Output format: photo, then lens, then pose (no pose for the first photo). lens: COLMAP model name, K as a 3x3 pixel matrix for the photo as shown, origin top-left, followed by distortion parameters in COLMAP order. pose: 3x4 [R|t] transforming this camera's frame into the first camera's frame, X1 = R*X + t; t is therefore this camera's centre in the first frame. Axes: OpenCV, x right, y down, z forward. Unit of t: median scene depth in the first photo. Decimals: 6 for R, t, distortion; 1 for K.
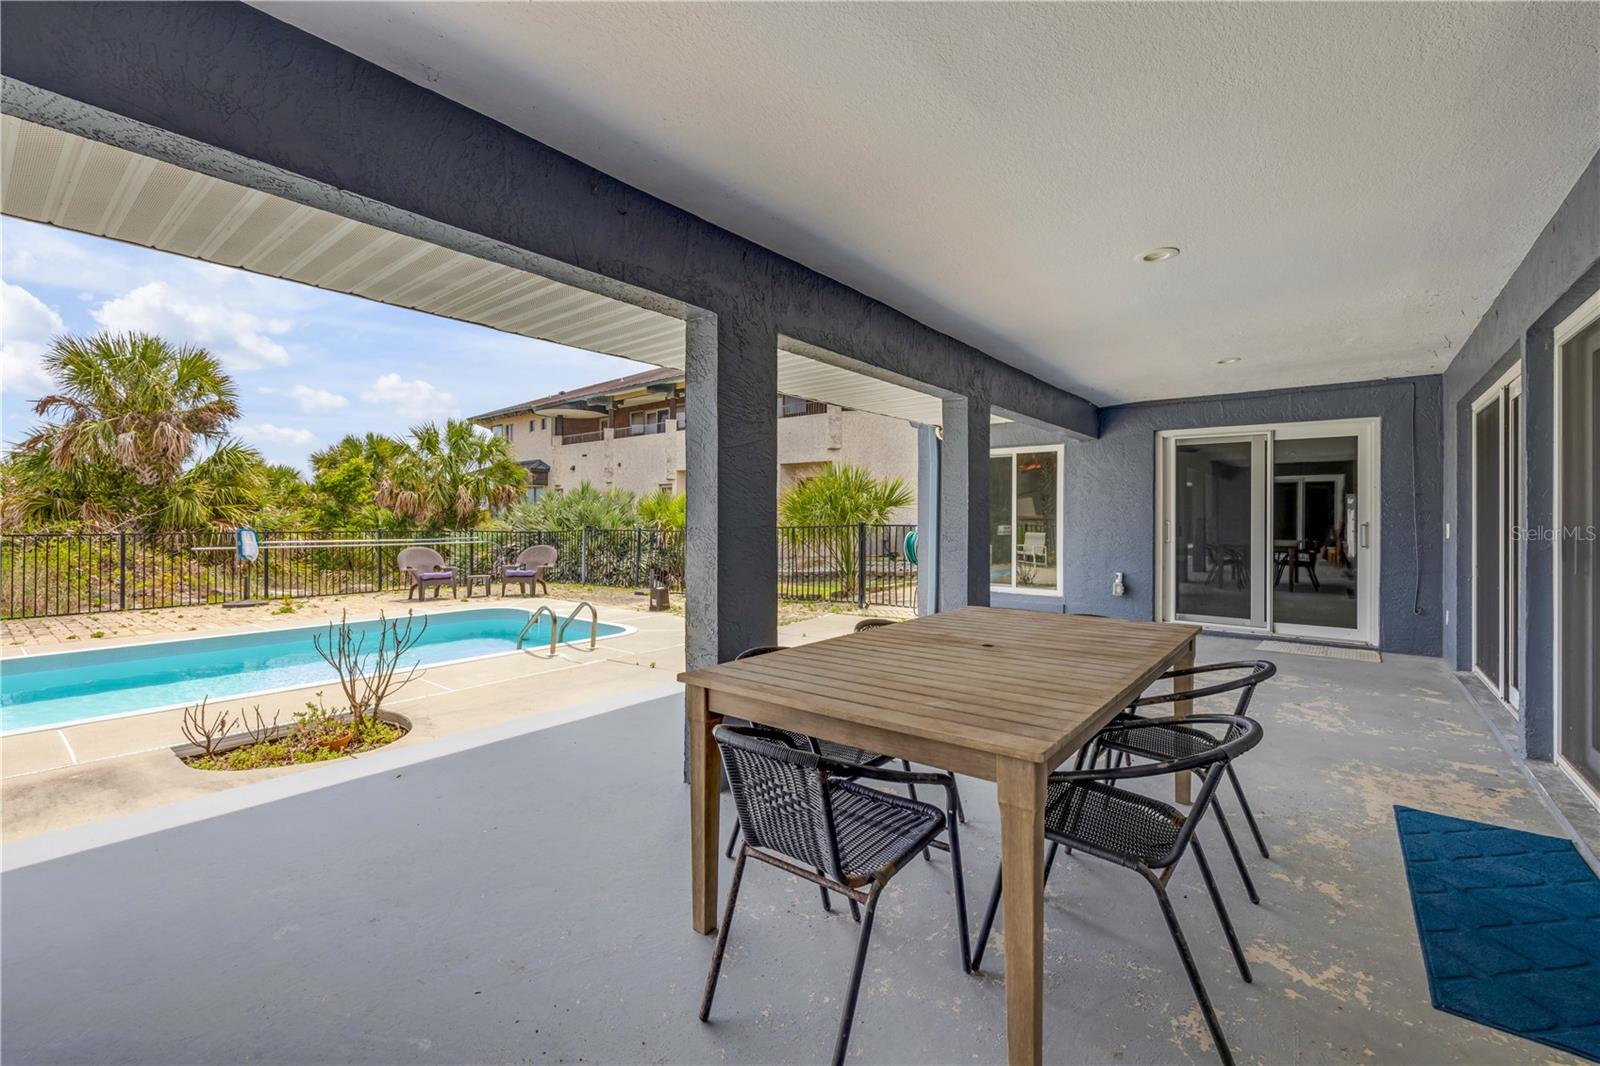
lens RADIAL K [[681.0, 0, 793.0], [0, 681.0, 510.4], [0, 0, 1]] dist [-0.000299, -0.000039]
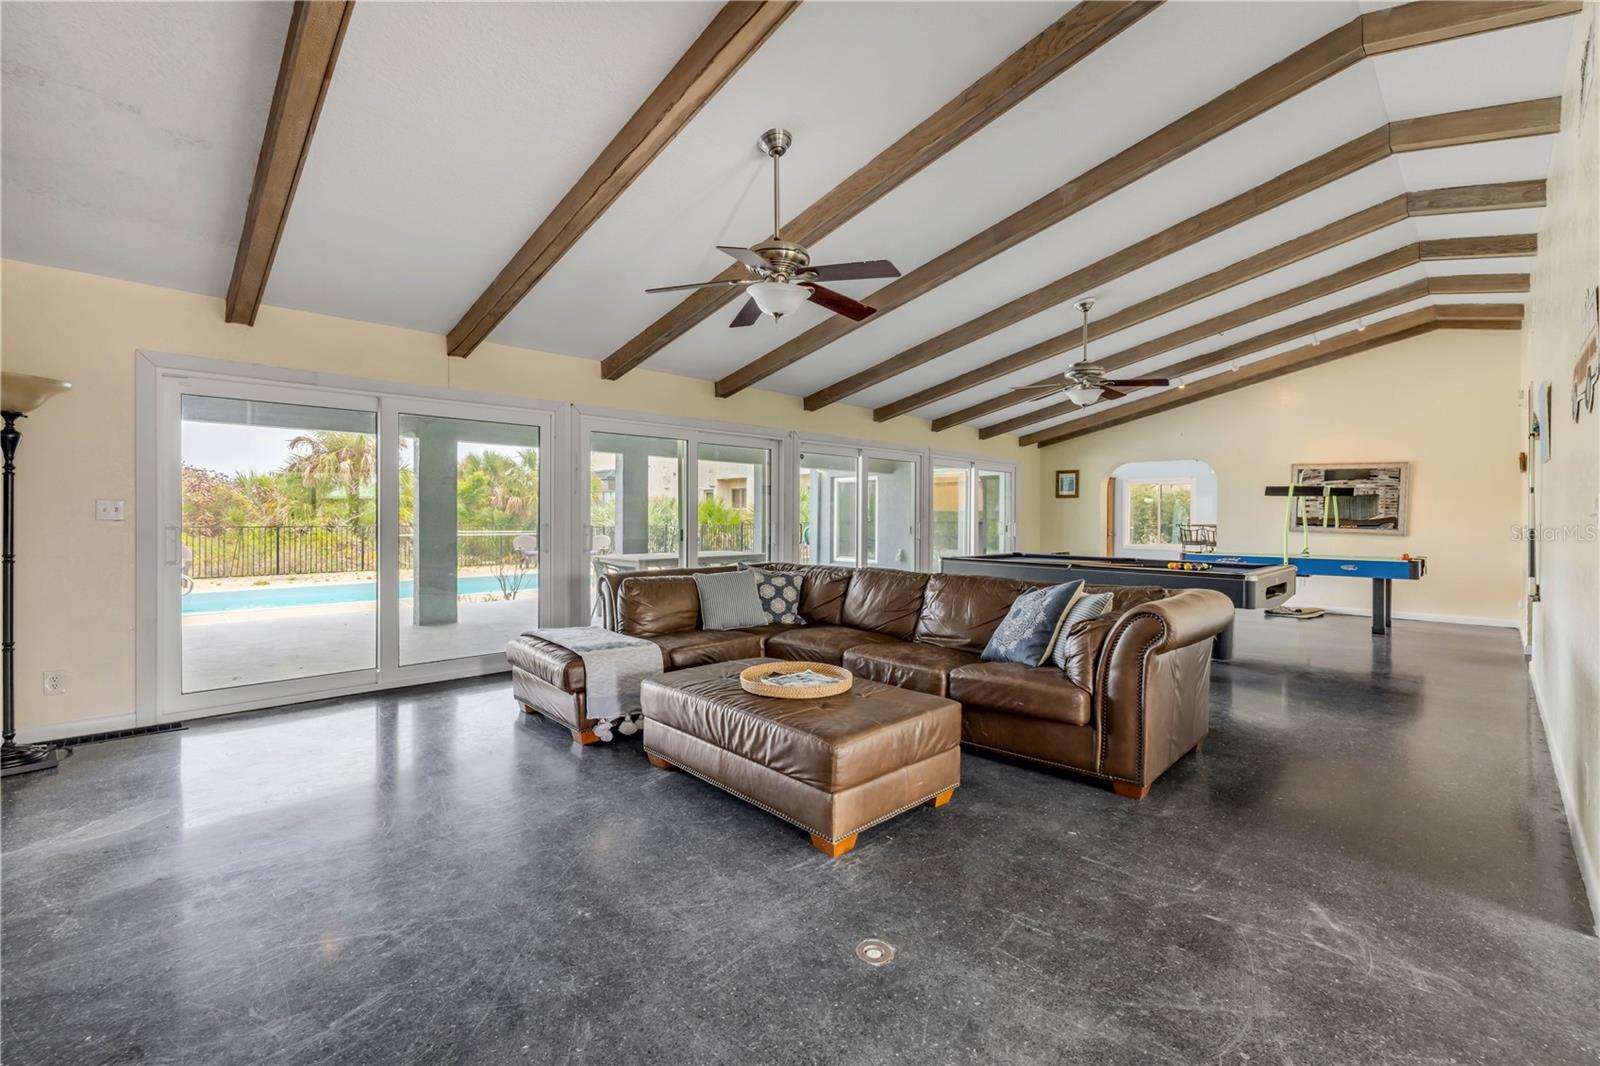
lens RADIAL K [[683.0, 0, 798.1], [0, 683.0, 516.9], [0, 0, 1]] dist [-0.000602, 0.000203]
pose [[0.993580, 0.002020, -0.113113, 0.187977], [-0.000734, 0.999935, 0.011407, -0.005294], [0.113129, -0.011251, 0.993517, -0.366159]]
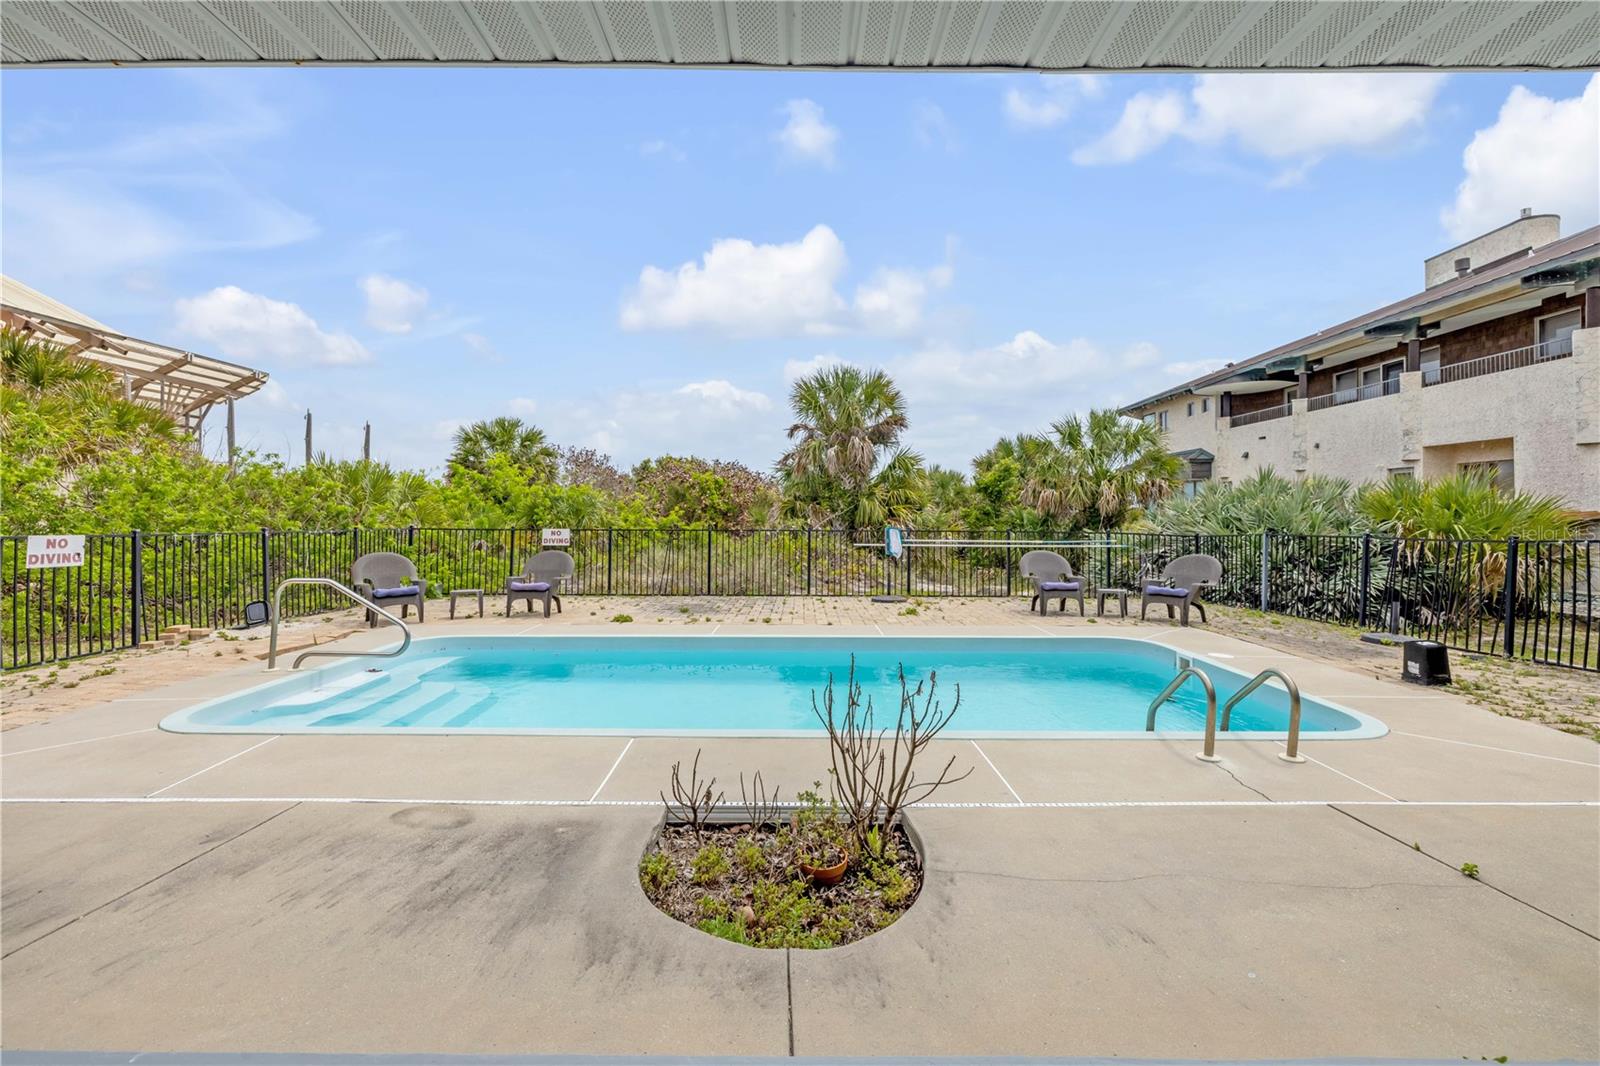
lens RADIAL K [[681.0, 0, 793.0], [0, 681.0, 510.4], [0, 0, 1]] dist [-0.000299, -0.000039]
pose [[0.621948, -0.006007, -0.783035, -0.049334], [0.007214, 0.999972, -0.001941, 0.001472], [0.783025, -0.004441, 0.621974, 0.151351]]
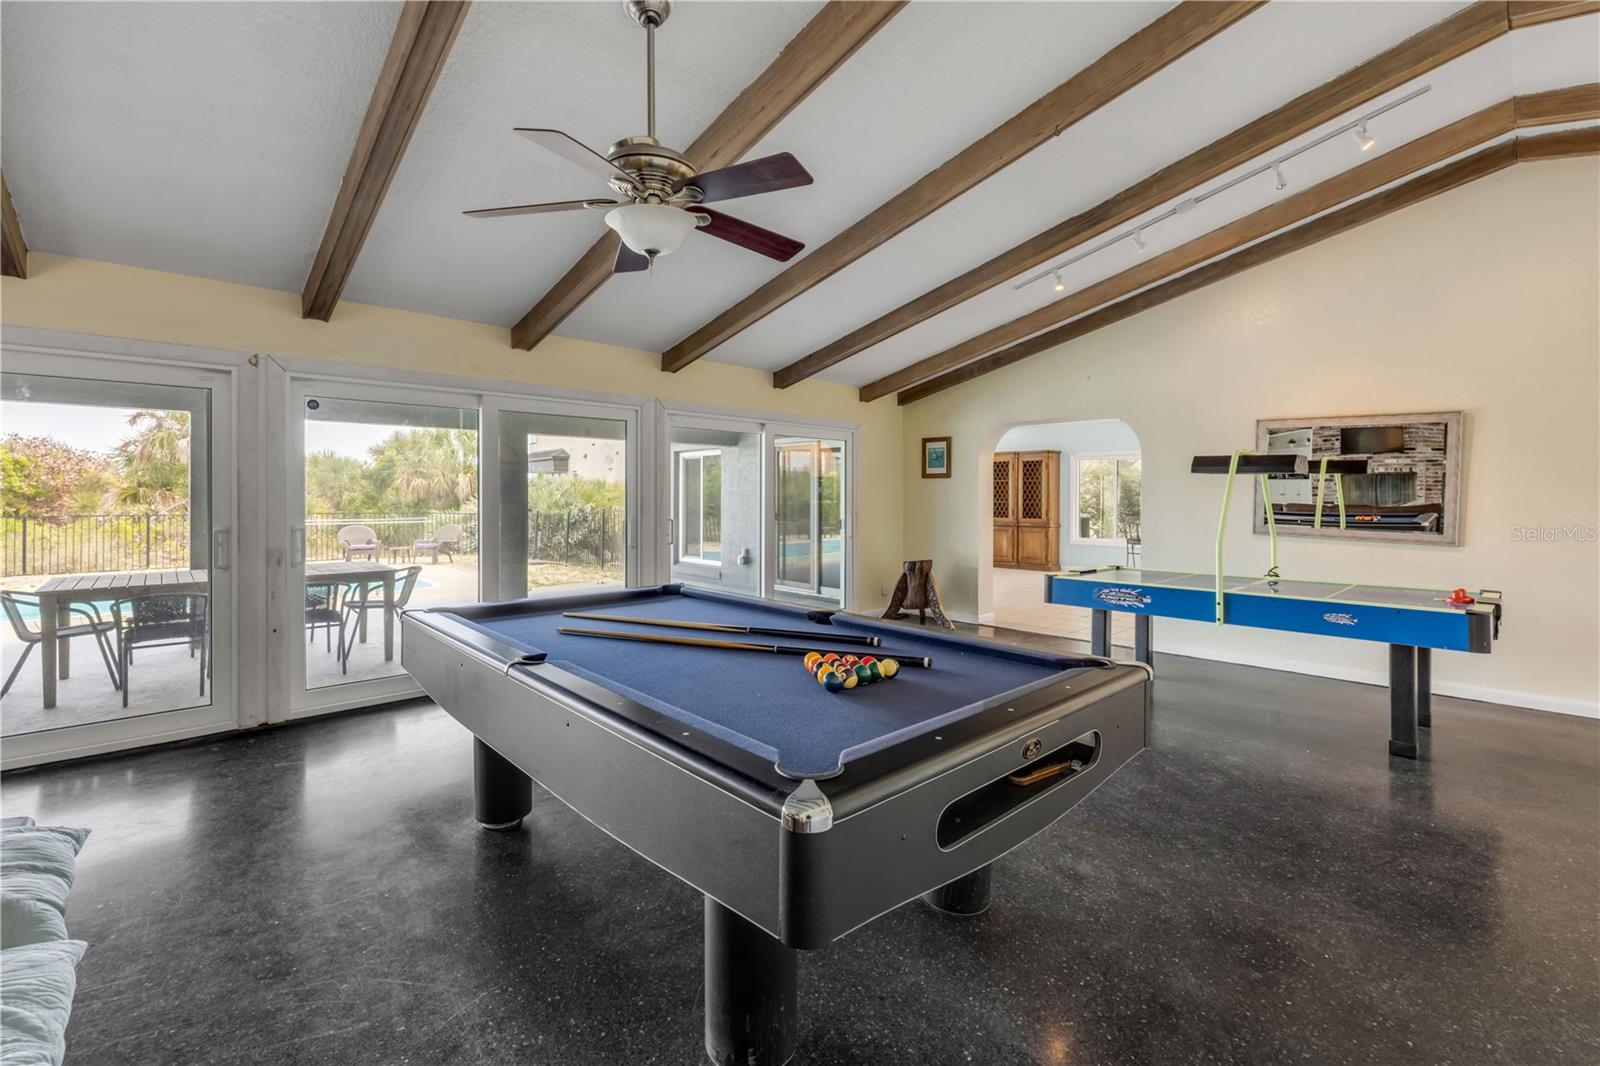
lens RADIAL K [[689.3, 0, 794.9], [0, 689.3, 497.6], [0, 0, 1]] dist [-0.002675, 0.000913]
pose [[0.989026, -0.000164, -0.147740, 0.347367], [0.001695, 0.999946, 0.010236, -0.008490], [0.147730, -0.010374, 0.988973, -0.136733]]
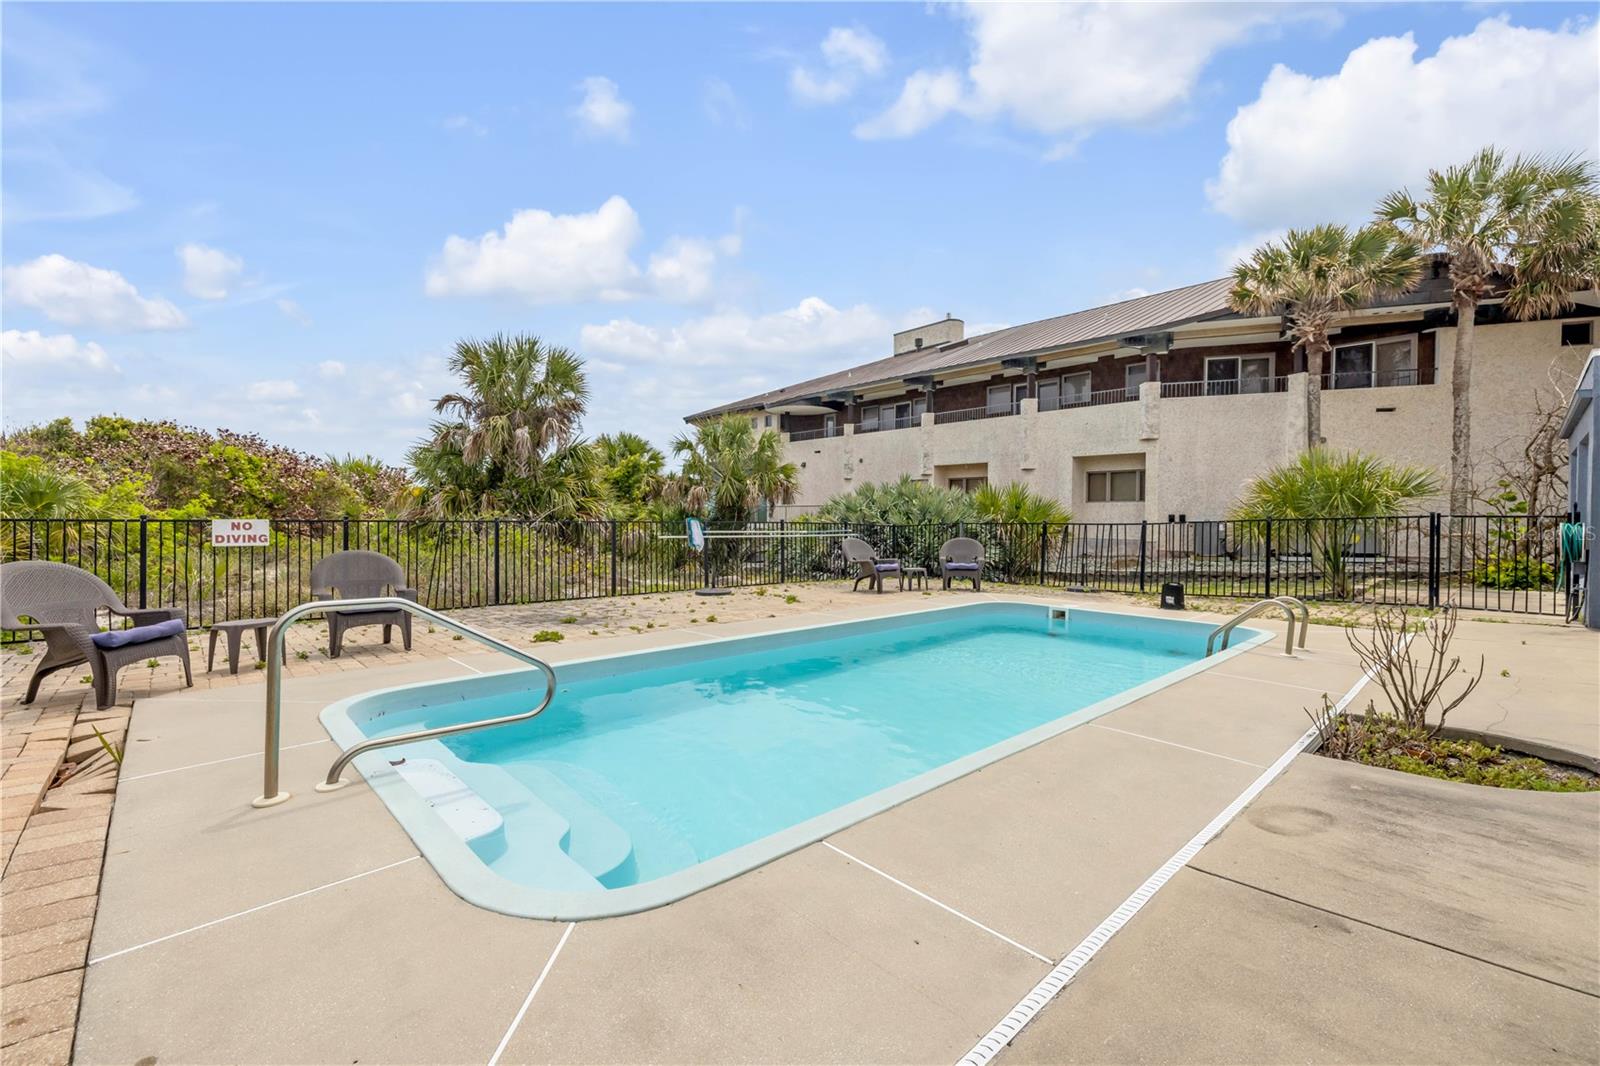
lens RADIAL K [[683.0, 0, 798.1], [0, 683.0, 516.9], [0, 0, 1]] dist [-0.000602, 0.000203]
pose [[0.989189, 0.004177, -0.146584, -0.343565], [-0.003065, 0.999965, 0.007813, 0.011552], [0.146611, -0.007279, 0.989167, 0.015936]]
